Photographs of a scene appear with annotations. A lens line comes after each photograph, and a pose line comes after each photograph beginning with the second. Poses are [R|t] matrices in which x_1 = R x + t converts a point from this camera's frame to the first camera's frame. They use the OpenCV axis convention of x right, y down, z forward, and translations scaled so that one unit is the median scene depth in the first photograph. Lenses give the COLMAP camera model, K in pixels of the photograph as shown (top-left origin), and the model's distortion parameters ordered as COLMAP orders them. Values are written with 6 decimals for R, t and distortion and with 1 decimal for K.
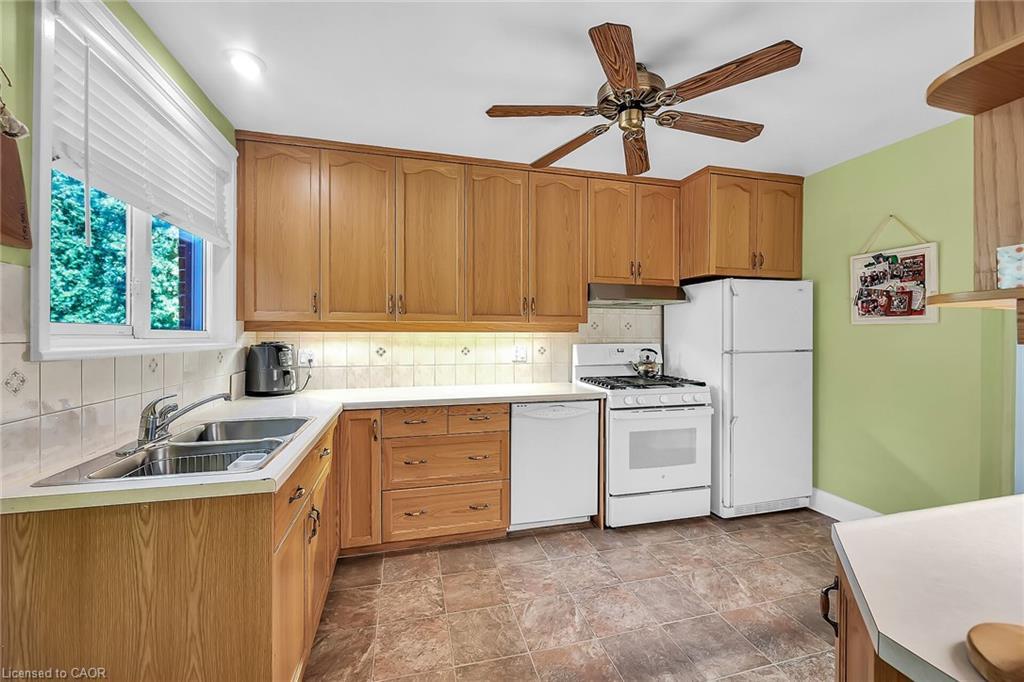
lens RADIAL K [[417.7, 0, 506.3], [0, 417.7, 317.4], [0, 0, 1]] dist [-0.003510, -0.000190]
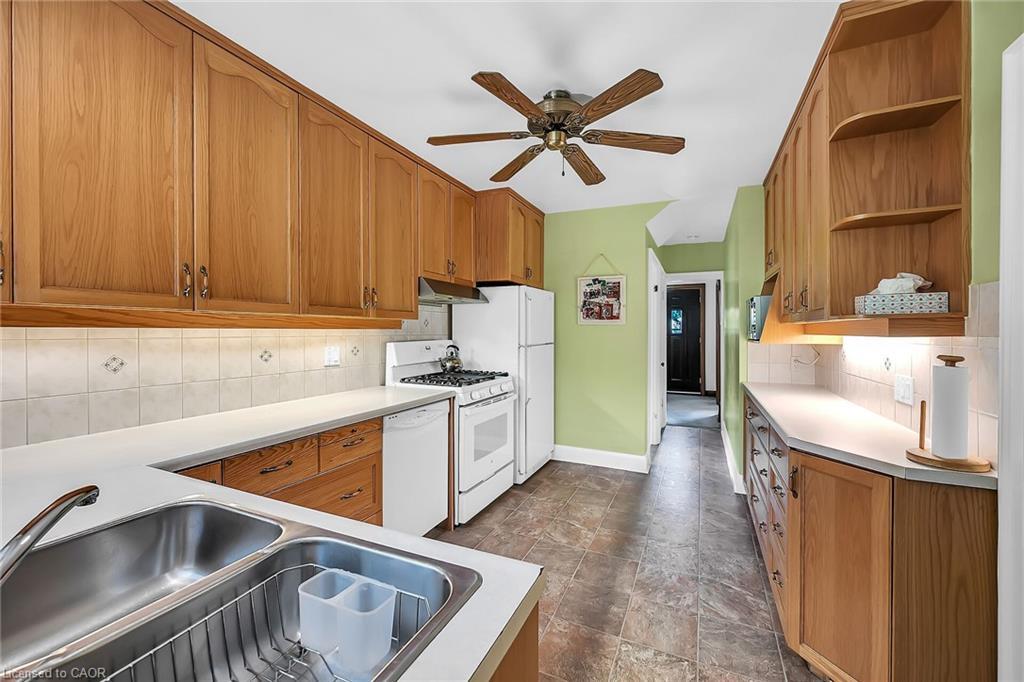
lens RADIAL K [[417.7, 0, 527.1], [0, 417.7, 315.6], [0, 0, 1]] dist [-0.003510, -0.000190]
pose [[0.607548, 0.028370, 0.793776, -0.437025], [-0.033184, 0.999396, -0.010320, 0.007154], [-0.793590, -0.020071, 0.608122, 0.261426]]
